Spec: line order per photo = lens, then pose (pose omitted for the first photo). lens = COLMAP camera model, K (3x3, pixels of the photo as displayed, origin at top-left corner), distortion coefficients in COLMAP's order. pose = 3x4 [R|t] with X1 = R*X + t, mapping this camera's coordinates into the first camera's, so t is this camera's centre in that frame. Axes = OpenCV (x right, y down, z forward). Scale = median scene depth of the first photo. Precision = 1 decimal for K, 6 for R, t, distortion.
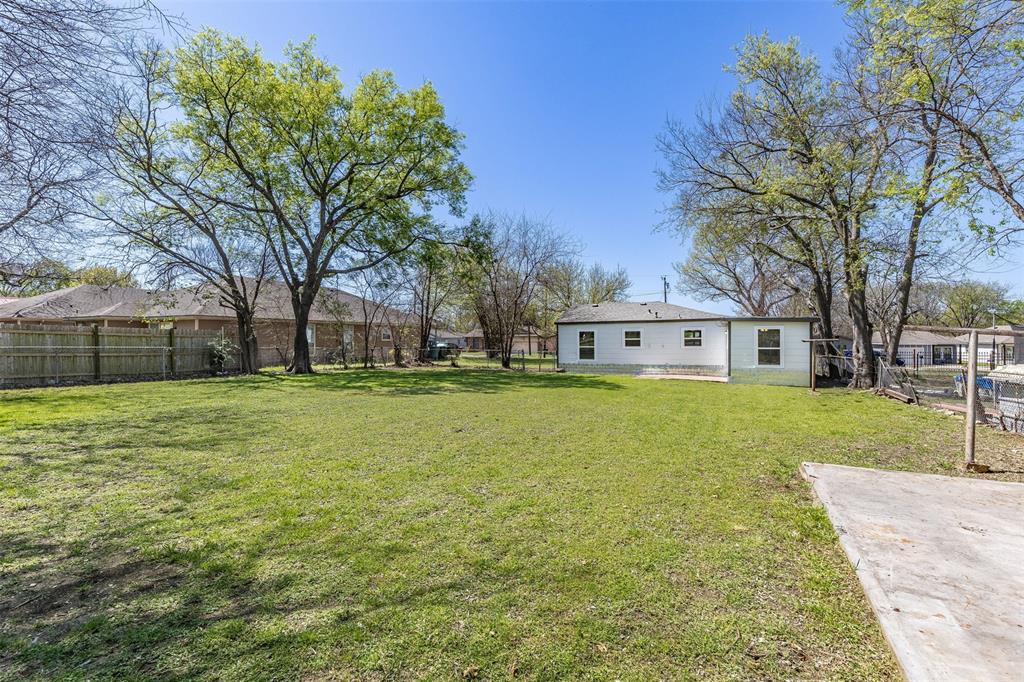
lens RADIAL K [[459.7, 0, 512.0], [0, 459.7, 341.0], [0, 0, 1]] dist [-0.001001, -0.000011]
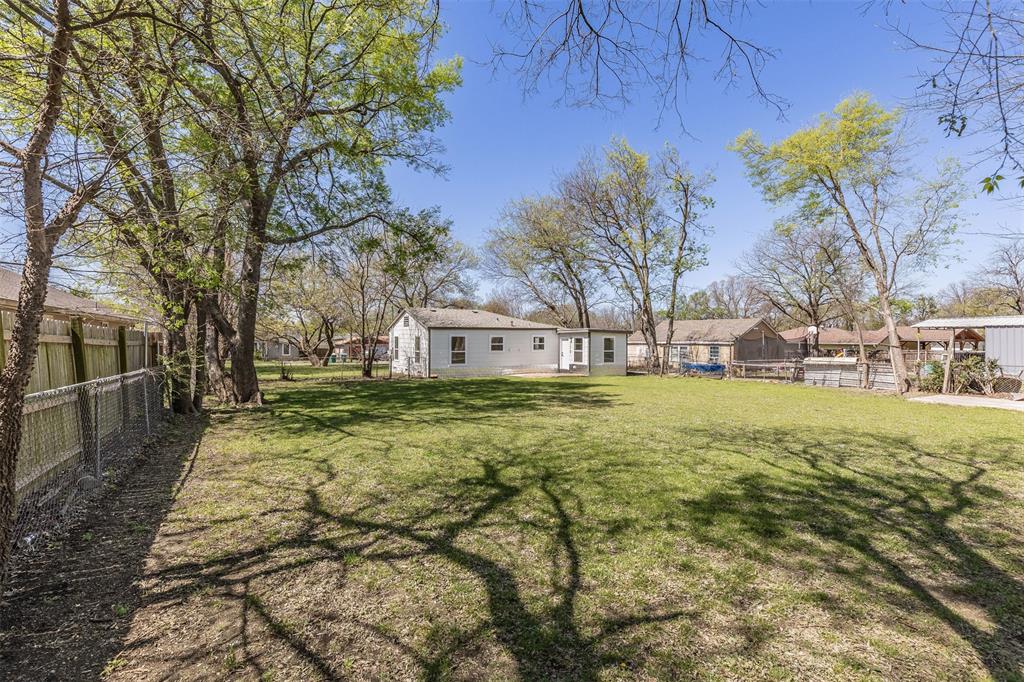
lens RADIAL K [[459.7, 0, 512.0], [0, 459.7, 341.0], [0, 0, 1]] dist [-0.001001, -0.000011]
pose [[0.561085, 0.008753, 0.827712, -0.618669], [-0.002184, 0.999956, -0.009094, -0.001982], [-0.827755, 0.003295, 0.561080, 0.328617]]
